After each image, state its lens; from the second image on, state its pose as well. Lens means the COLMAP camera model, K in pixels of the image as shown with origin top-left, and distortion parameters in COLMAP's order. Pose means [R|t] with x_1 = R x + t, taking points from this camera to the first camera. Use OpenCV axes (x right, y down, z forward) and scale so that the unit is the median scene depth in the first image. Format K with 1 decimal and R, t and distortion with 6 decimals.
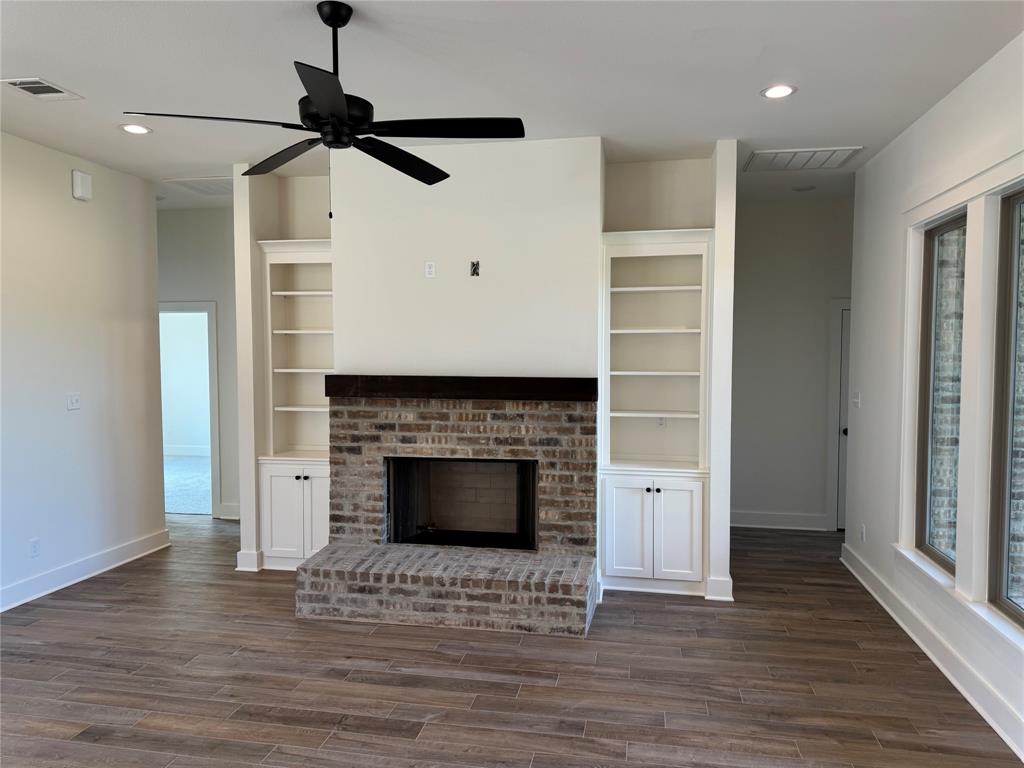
lens RADIAL K [[716.6, 0, 517.6], [0, 716.6, 385.5], [0, 0, 1]] dist [0.088291, -0.125933]
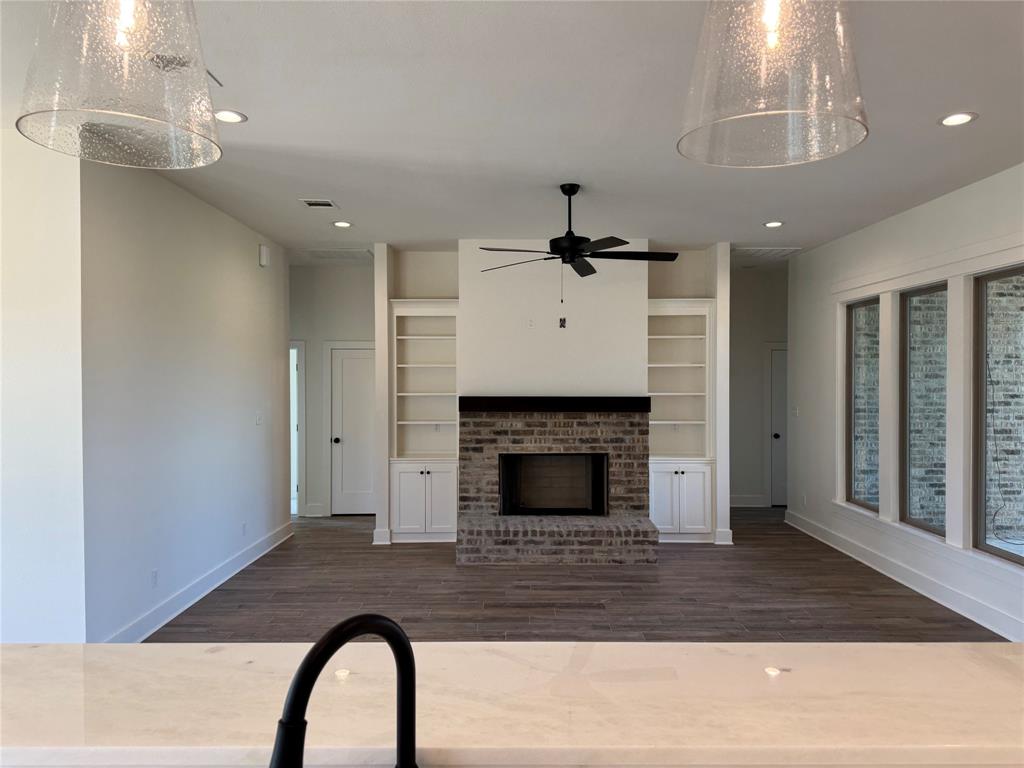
lens RADIAL K [[713.5, 0, 512.0], [0, 713.5, 384.0], [0, 0, 1]] dist [0.086312, -0.117744]
pose [[0.983236, -0.003509, 0.182305, -0.435483], [0.011215, 0.999086, -0.041257, 0.020807], [-0.181994, 0.042610, 0.982376, -0.412365]]
